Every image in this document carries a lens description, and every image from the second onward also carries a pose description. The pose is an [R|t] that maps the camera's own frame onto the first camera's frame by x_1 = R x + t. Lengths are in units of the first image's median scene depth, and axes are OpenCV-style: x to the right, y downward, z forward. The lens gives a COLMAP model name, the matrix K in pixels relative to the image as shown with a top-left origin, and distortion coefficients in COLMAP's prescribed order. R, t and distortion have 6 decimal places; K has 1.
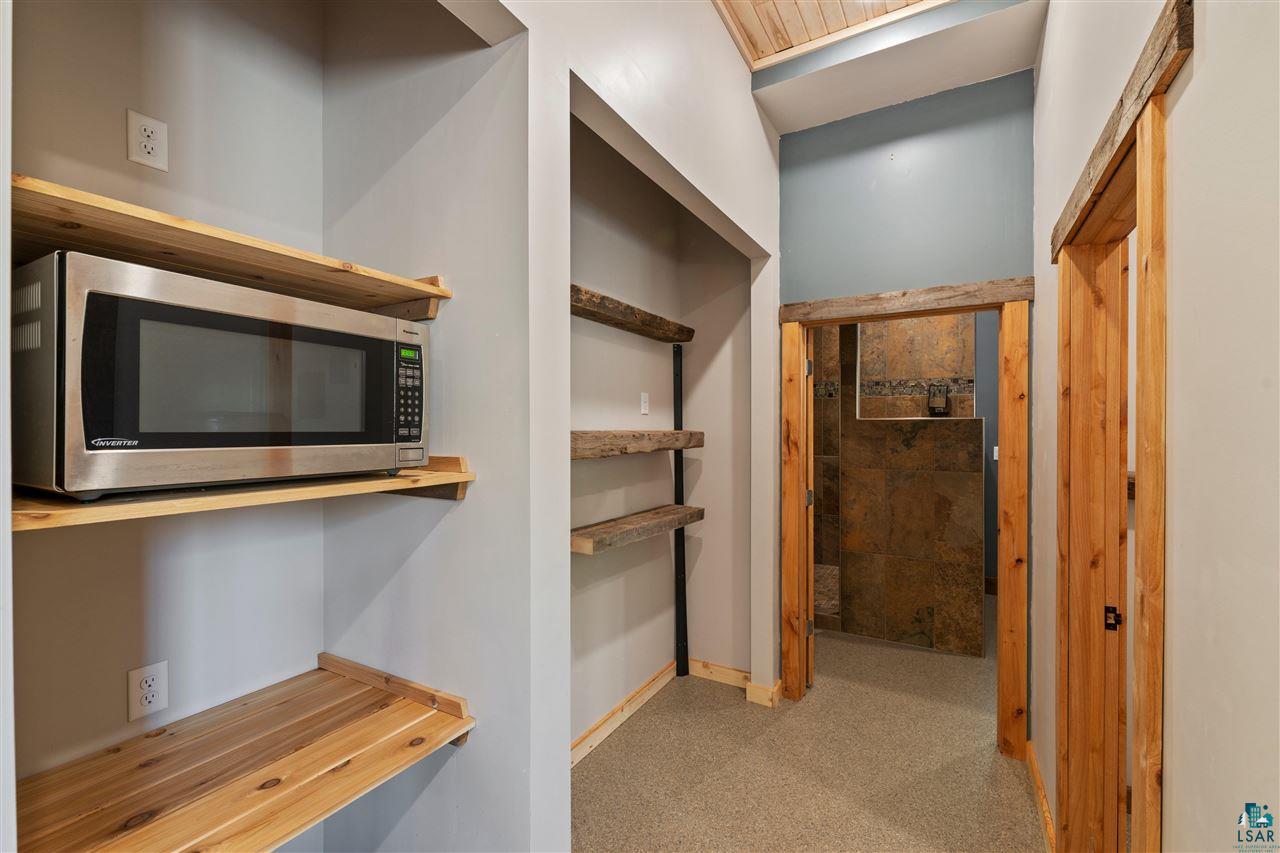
lens RADIAL K [[539.5, 0, 640.5], [0, 539.5, 428.3], [0, 0, 1]] dist [-0.002285, -0.000241]
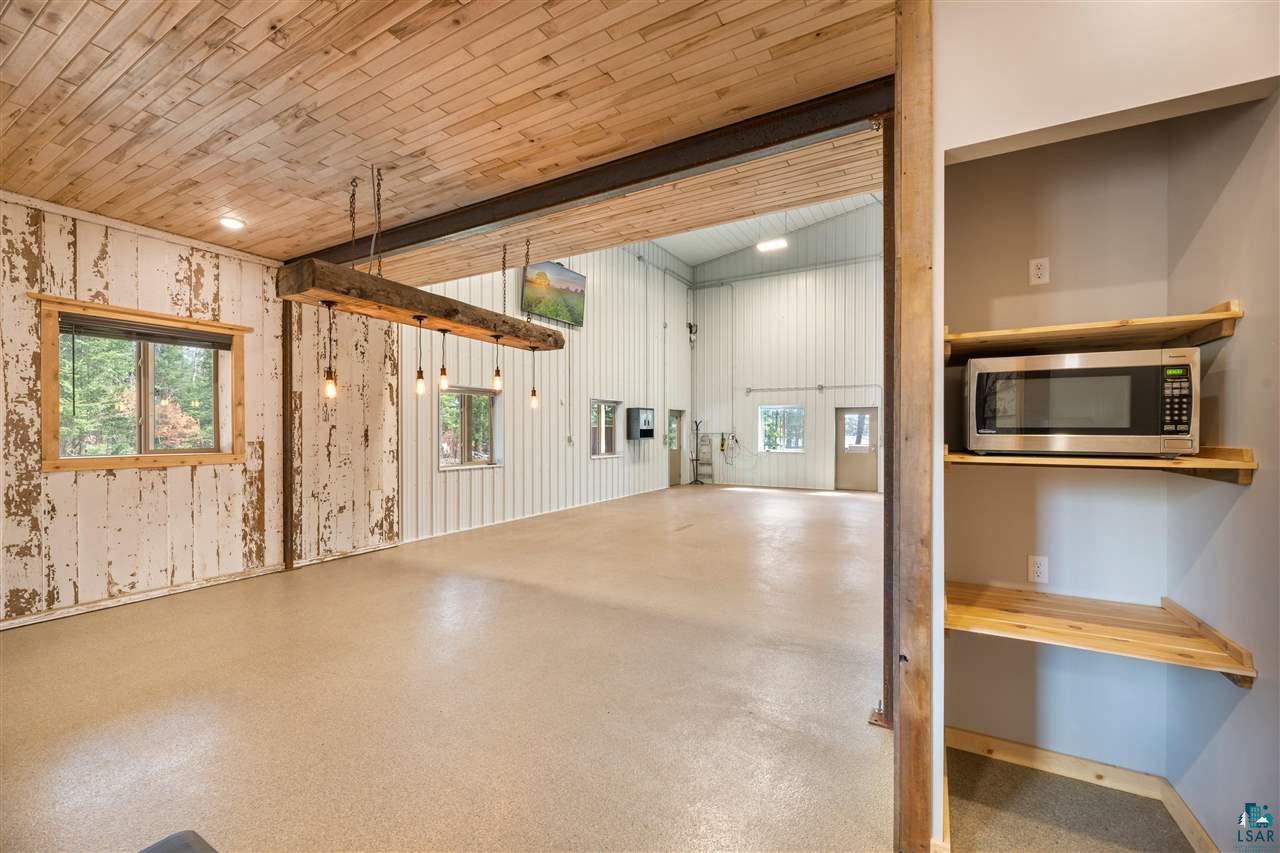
lens RADIAL K [[521.6, 0, 638.6], [0, 521.6, 433.2], [0, 0, 1]] dist [0.000508, 0.000229]
pose [[0.004235, 0.002166, -0.999989, 0.855399], [-0.002877, 0.999994, 0.002154, 0.020512], [0.999987, 0.002868, 0.004241, -0.371598]]
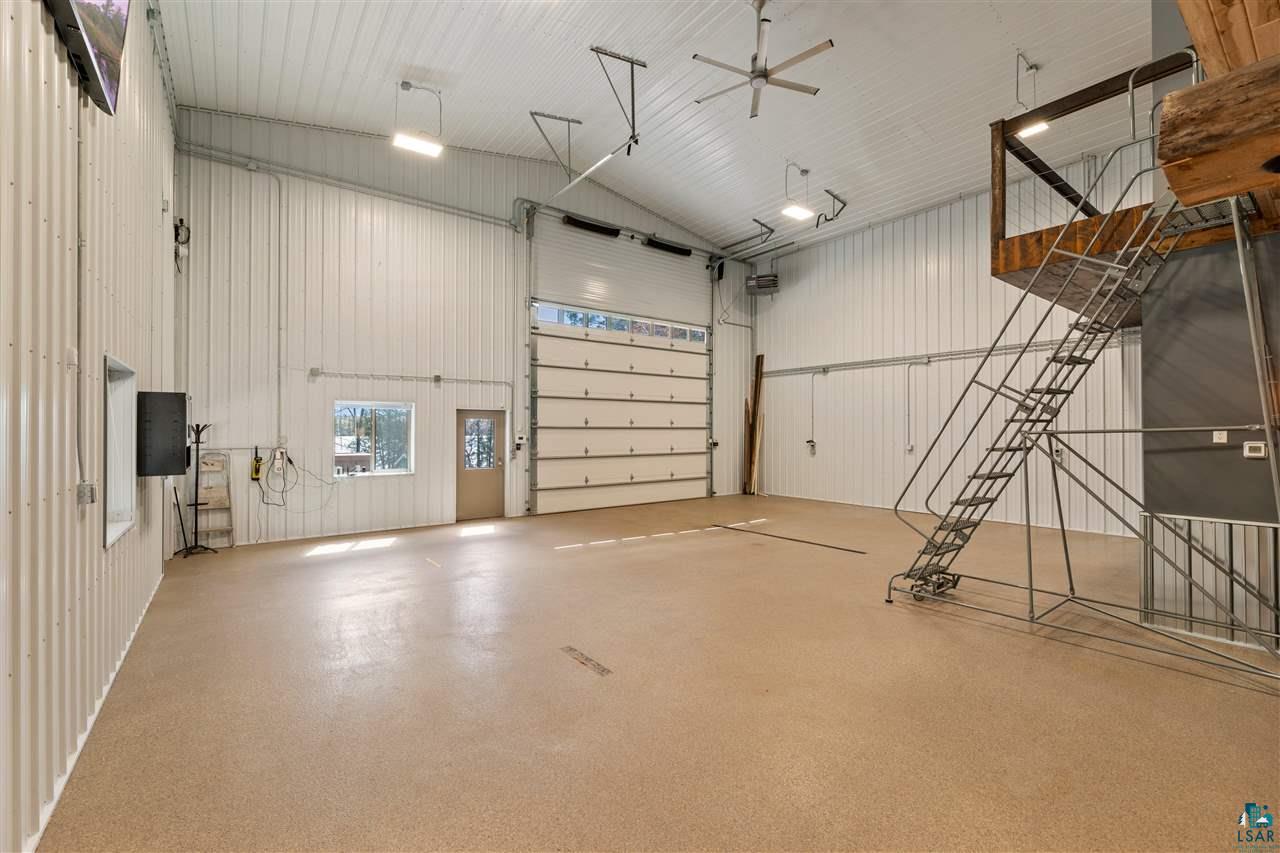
lens RADIAL K [[539.5, 0, 640.5], [0, 539.5, 428.3], [0, 0, 1]] dist [-0.002285, -0.000241]
pose [[0.924364, -0.003690, -0.381494, -3.786687], [0.001085, 0.999975, -0.007043, -0.132598], [0.381511, 0.006096, 0.924344, -2.466768]]
